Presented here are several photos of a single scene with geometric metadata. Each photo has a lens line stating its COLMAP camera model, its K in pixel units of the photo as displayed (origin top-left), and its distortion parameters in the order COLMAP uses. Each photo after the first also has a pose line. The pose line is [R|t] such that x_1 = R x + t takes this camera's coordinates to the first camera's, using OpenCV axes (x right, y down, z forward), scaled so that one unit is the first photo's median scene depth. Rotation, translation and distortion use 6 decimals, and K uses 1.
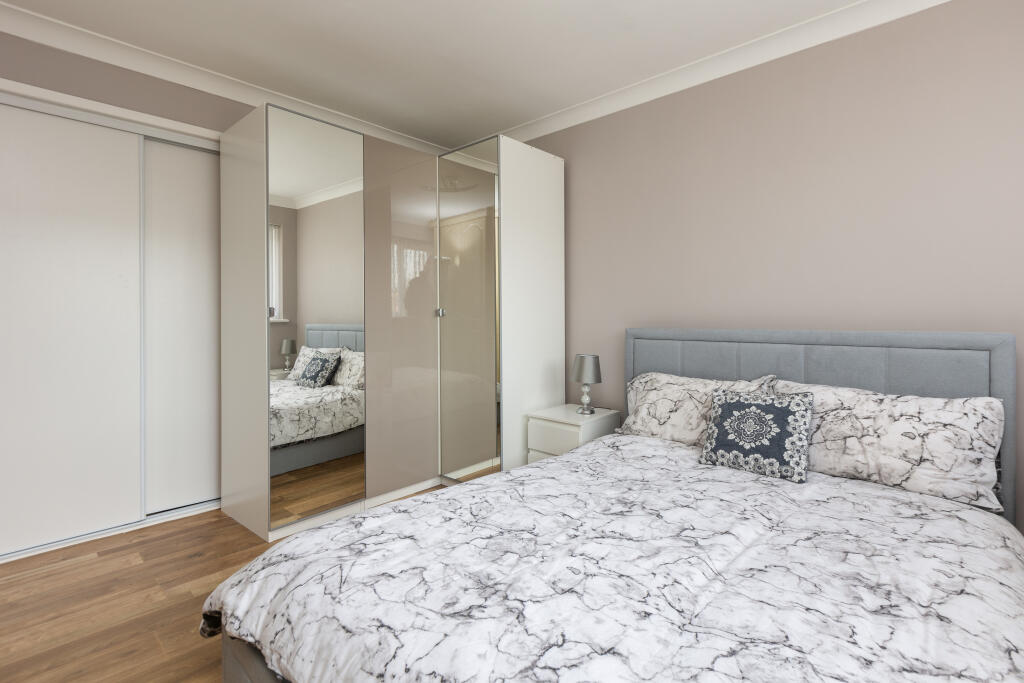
lens RADIAL K [[481.1, 0, 481.0], [0, 481.1, 320.1], [0, 0, 1]] dist [-0.000894, 0.000369]
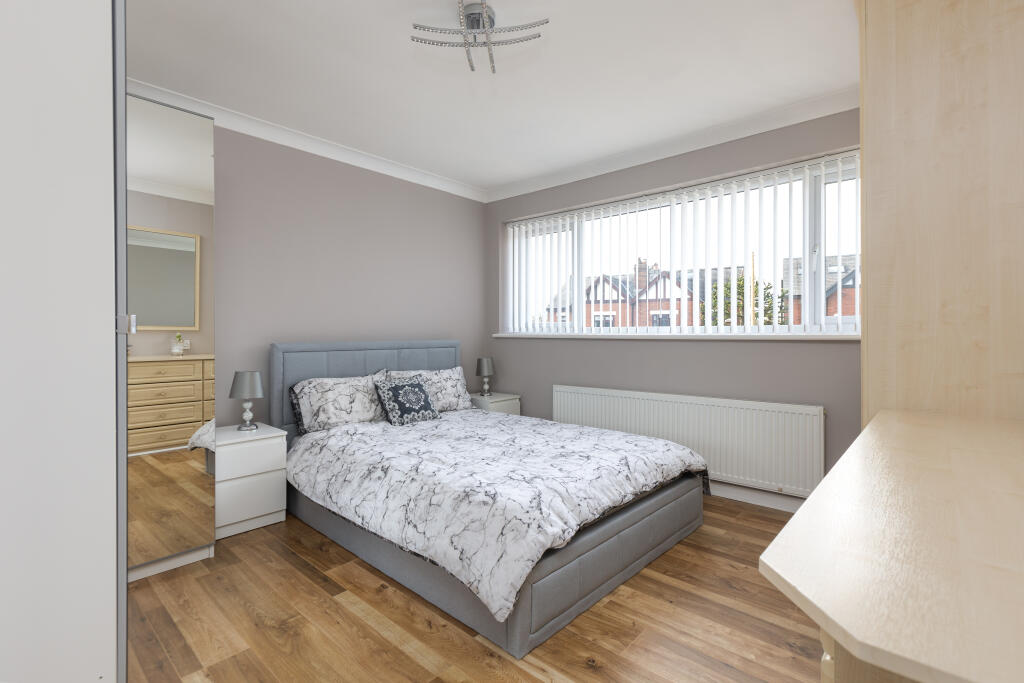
lens RADIAL K [[481.1, 0, 509.5], [0, 481.1, 335.4], [0, 0, 1]] dist [-0.000894, 0.000369]
pose [[-0.044446, -0.005055, 0.998999, -1.222551], [0.005138, 0.999973, 0.005288, -0.009051], [-0.998999, 0.005368, -0.044419, 0.747308]]
